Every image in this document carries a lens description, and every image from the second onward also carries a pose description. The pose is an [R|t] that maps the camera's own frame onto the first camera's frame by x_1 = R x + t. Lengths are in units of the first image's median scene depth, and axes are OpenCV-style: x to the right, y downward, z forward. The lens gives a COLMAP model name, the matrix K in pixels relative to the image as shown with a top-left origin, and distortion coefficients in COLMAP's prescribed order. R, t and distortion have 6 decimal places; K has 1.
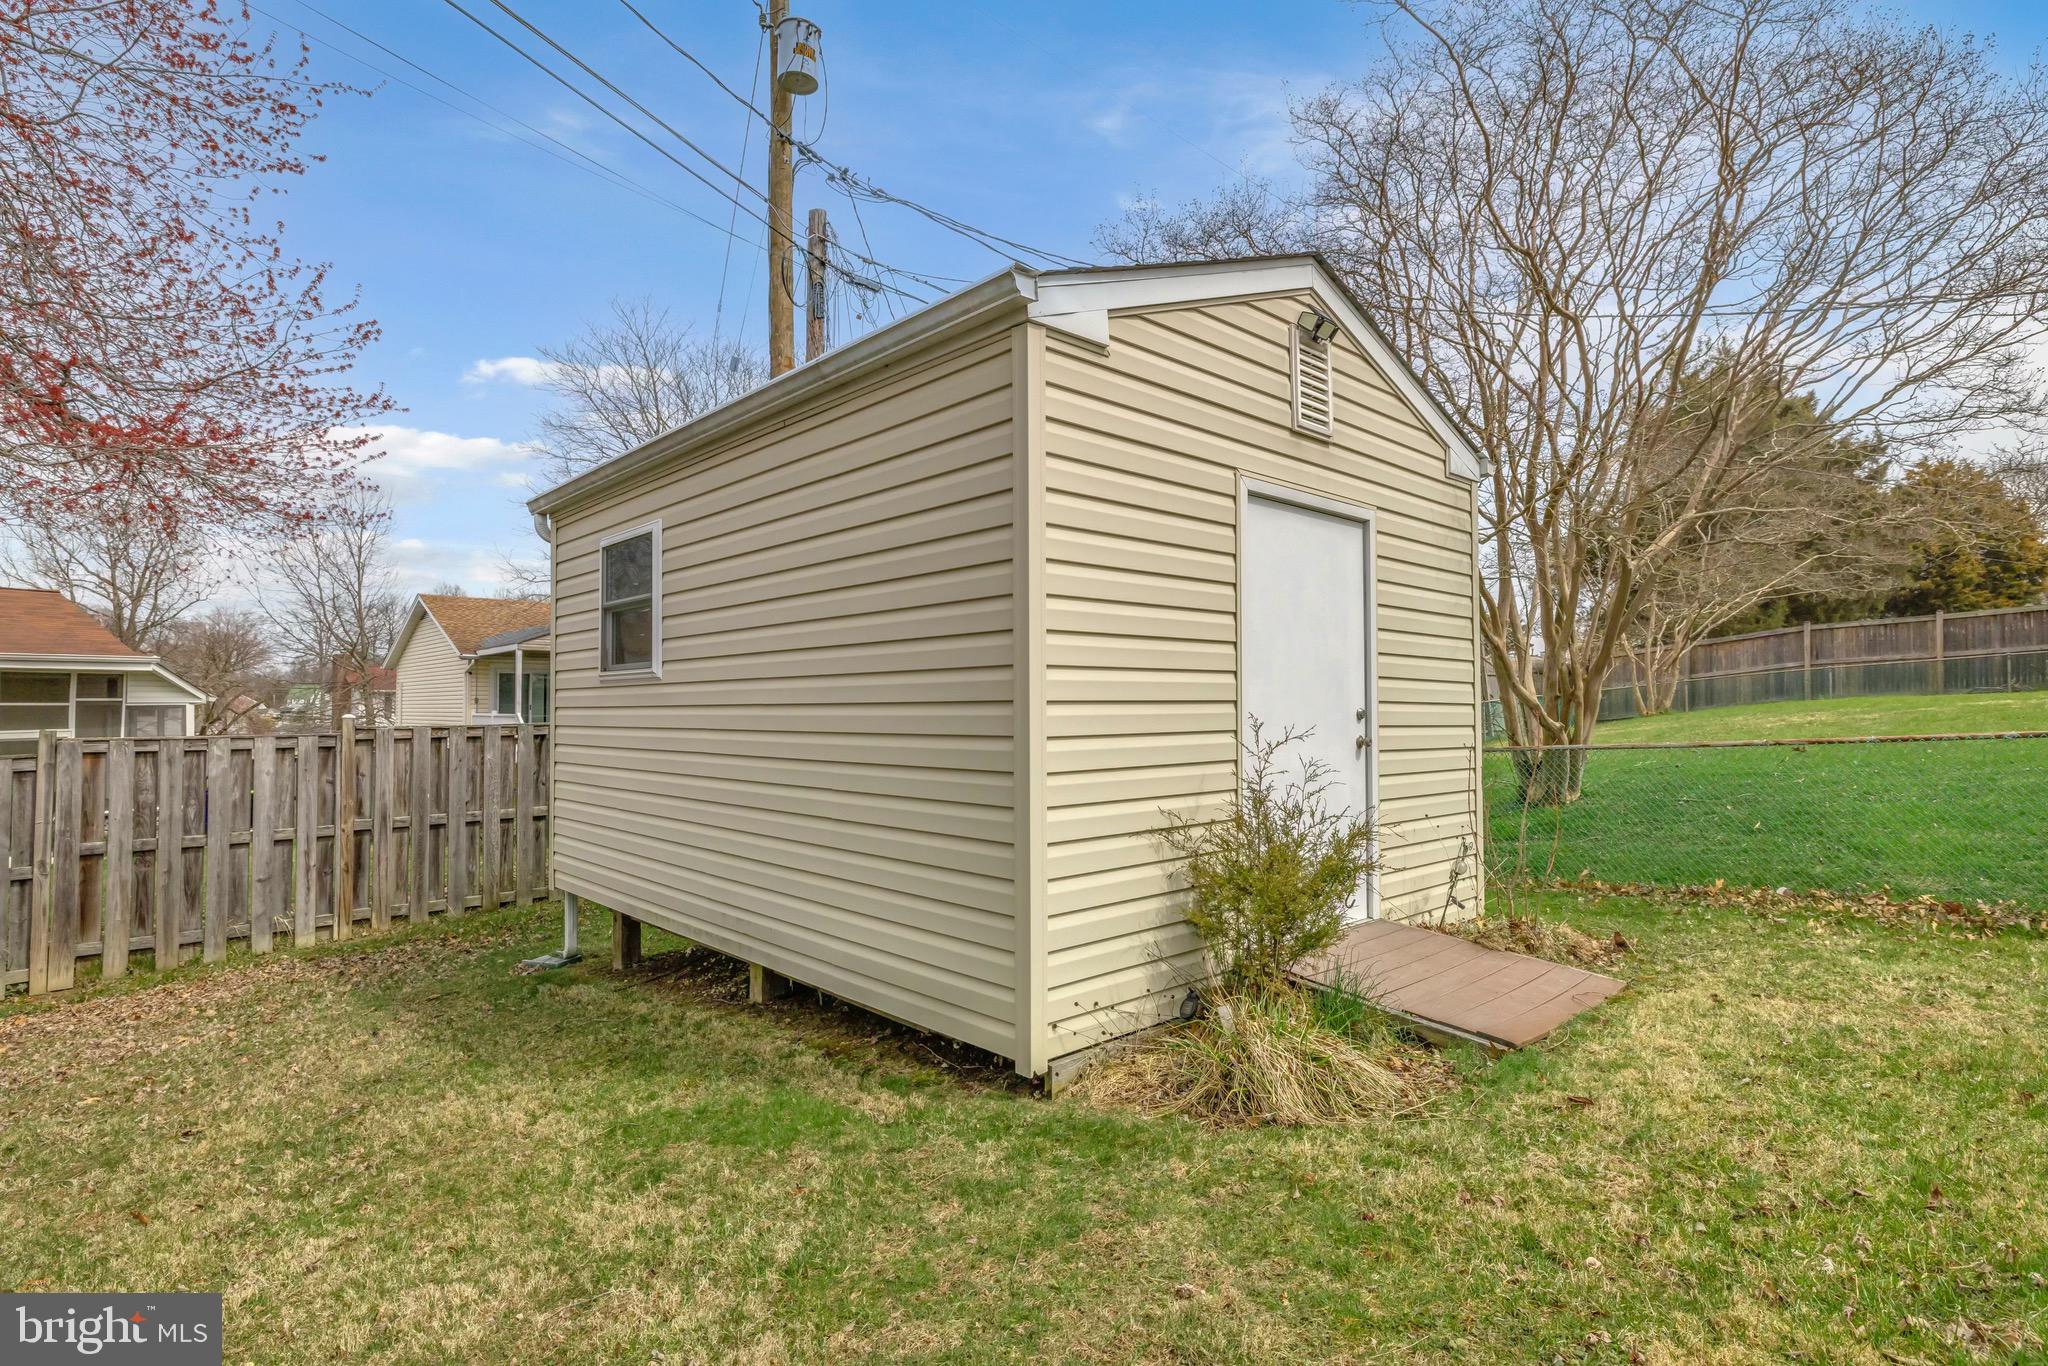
lens RADIAL K [[971.7, 0, 972.4], [0, 971.7, 686.0], [0, 0, 1]] dist [-0.013699, -0.000024]
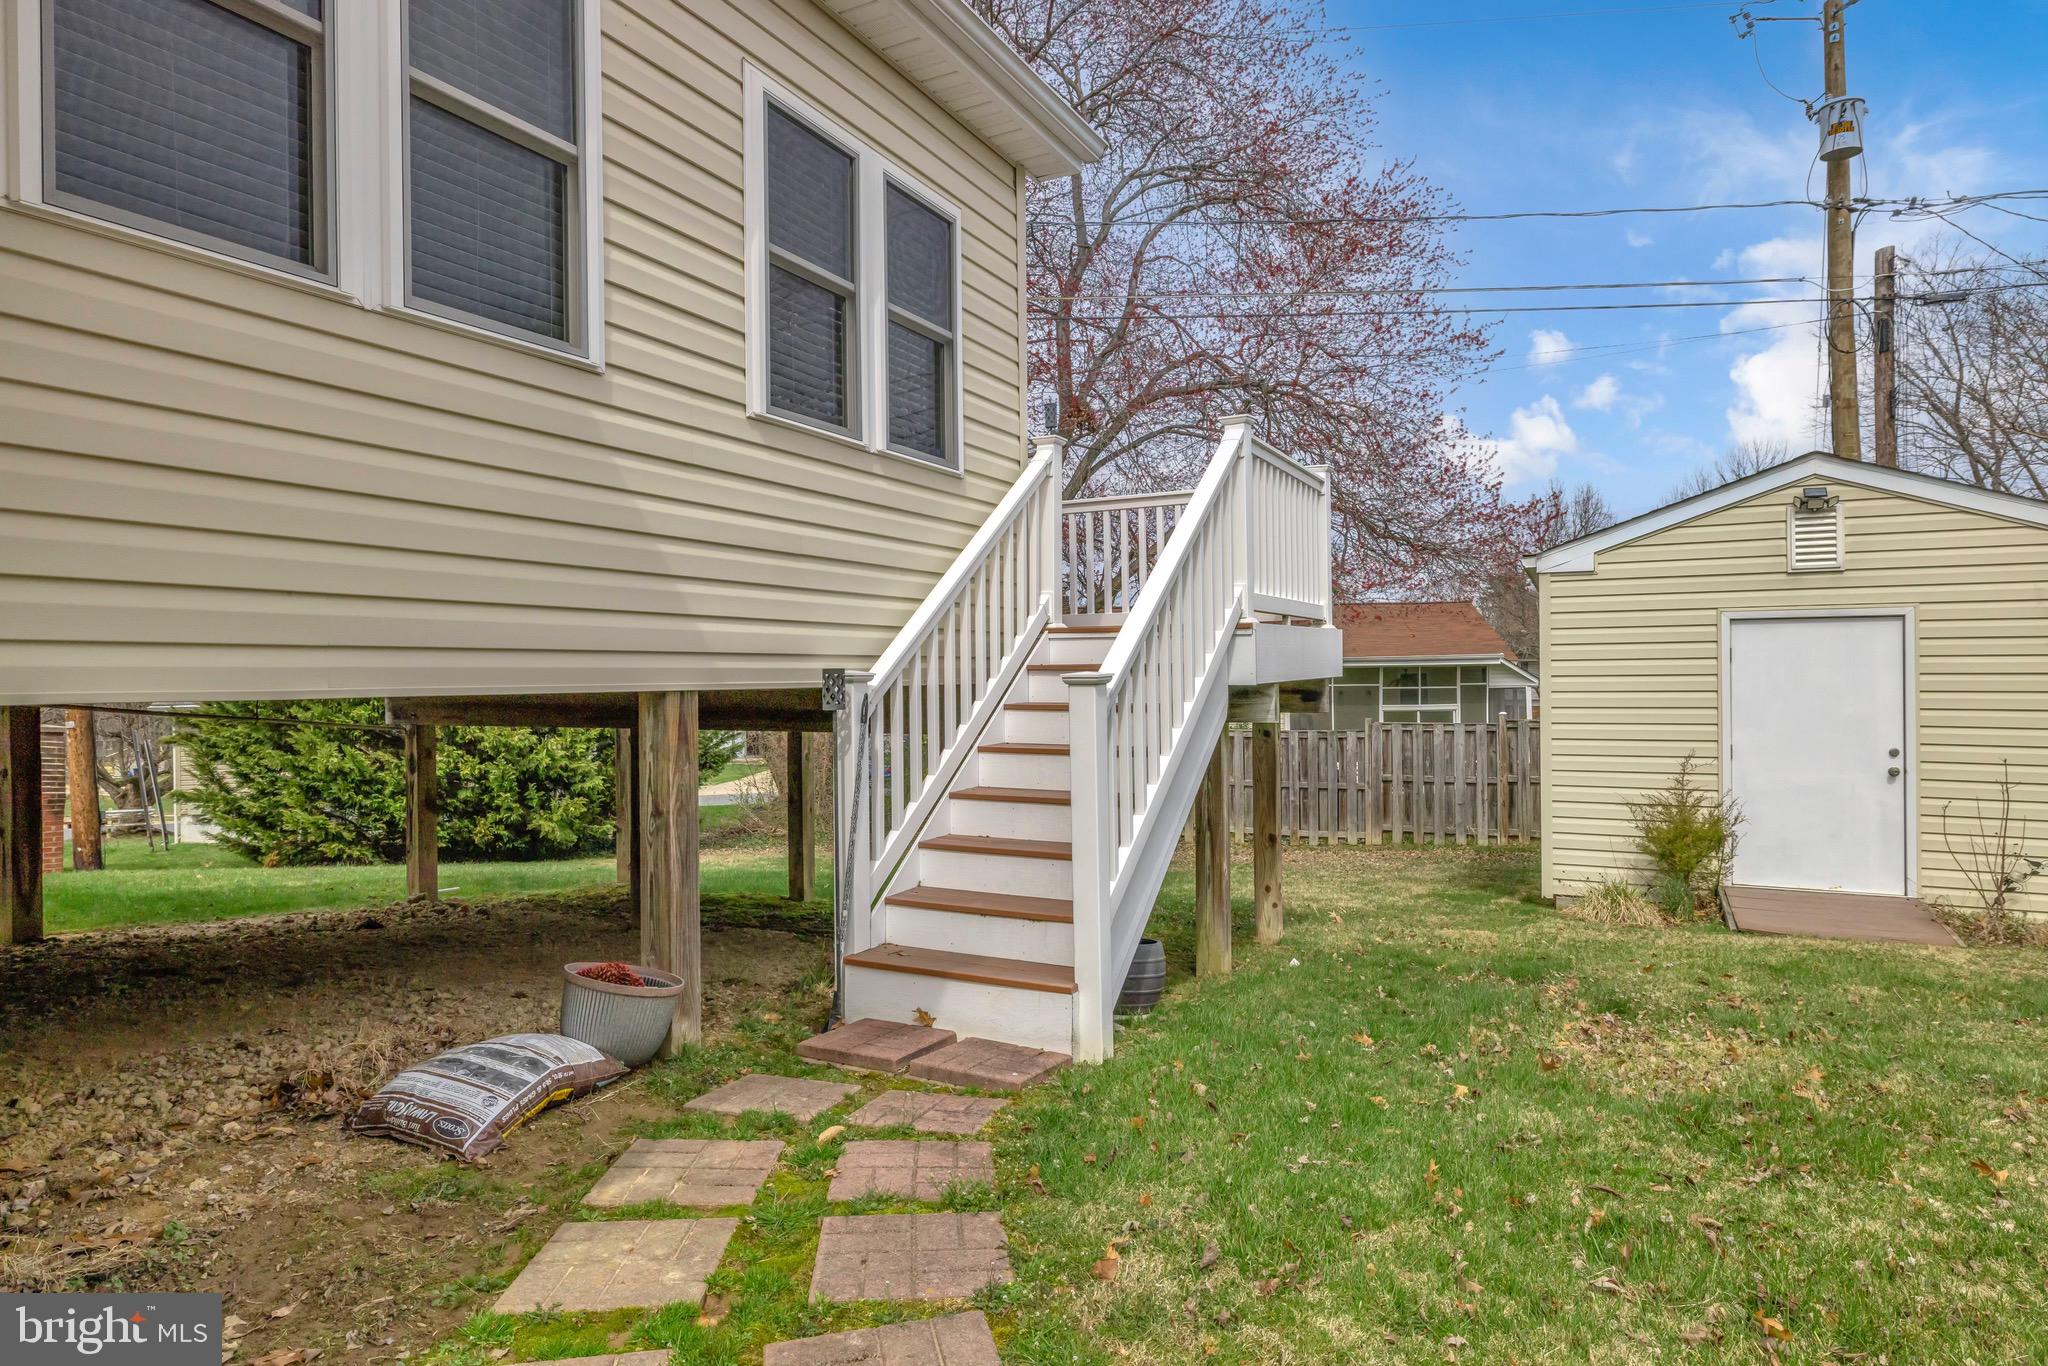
lens RADIAL K [[1102.8, 0, 1072.1], [0, 1102.8, 677.3], [0, 0, 1]] dist [0.003408, 0.001049]
pose [[0.384513, 0.001906, -0.923117, 0.958811], [0.030413, 0.999429, 0.014732, -0.094450], [0.922618, -0.033740, 0.384236, -0.486771]]
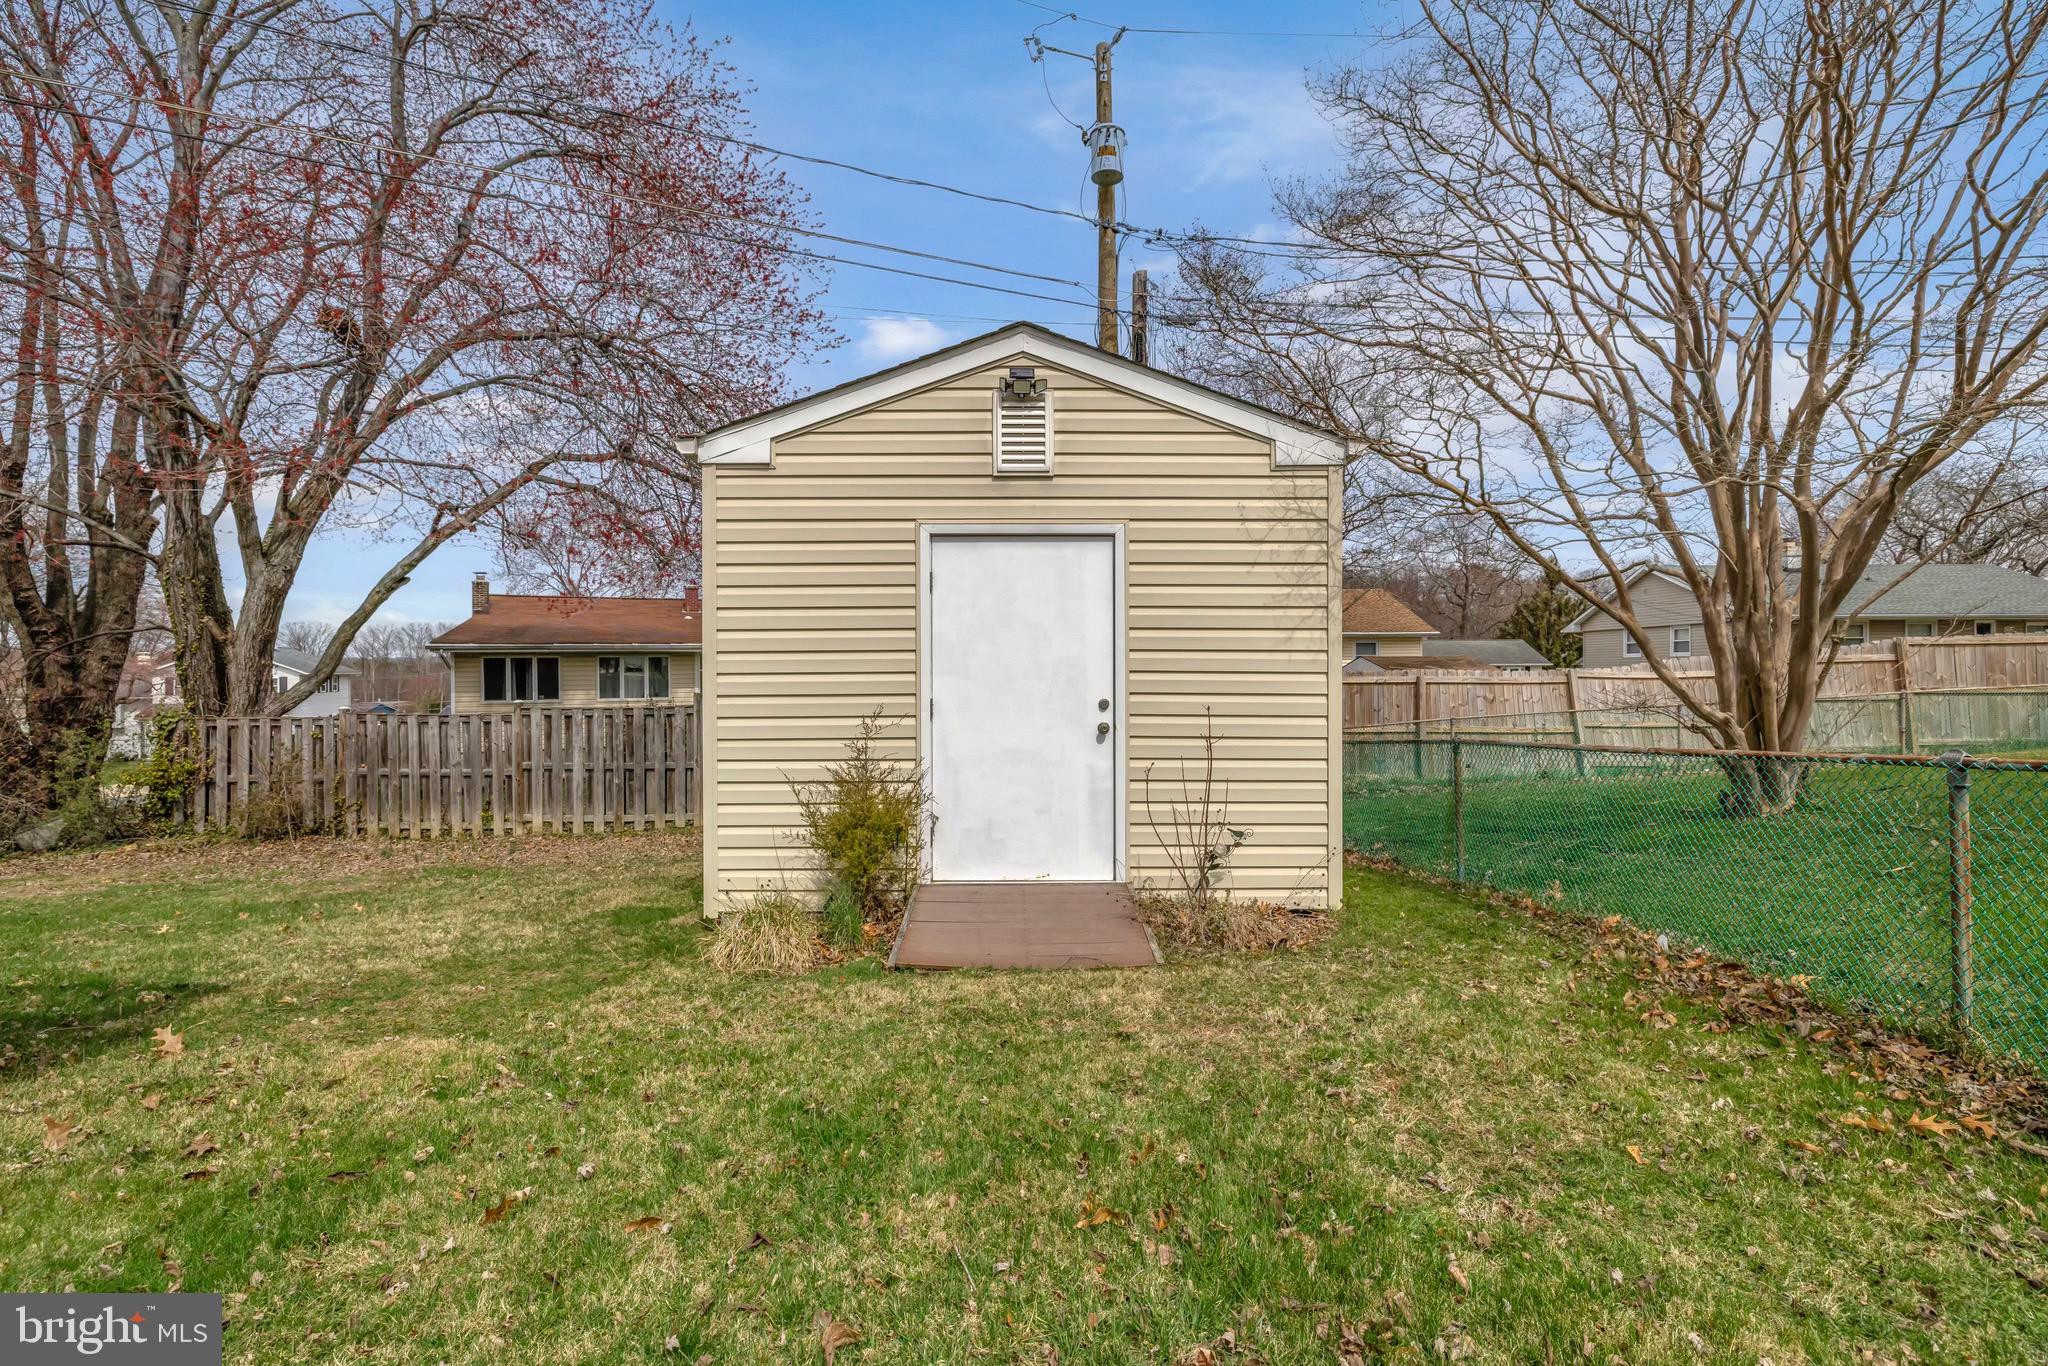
lens RADIAL K [[859.6, 0, 1020.6], [0, 859.6, 672.2], [0, 0, 1]] dist [0.000210, 0.000455]
pose [[0.755529, 0.001370, -0.655114, 0.665485], [0.015872, 0.999666, 0.020394, -0.020532], [0.654923, -0.025806, 0.755255, 0.113118]]
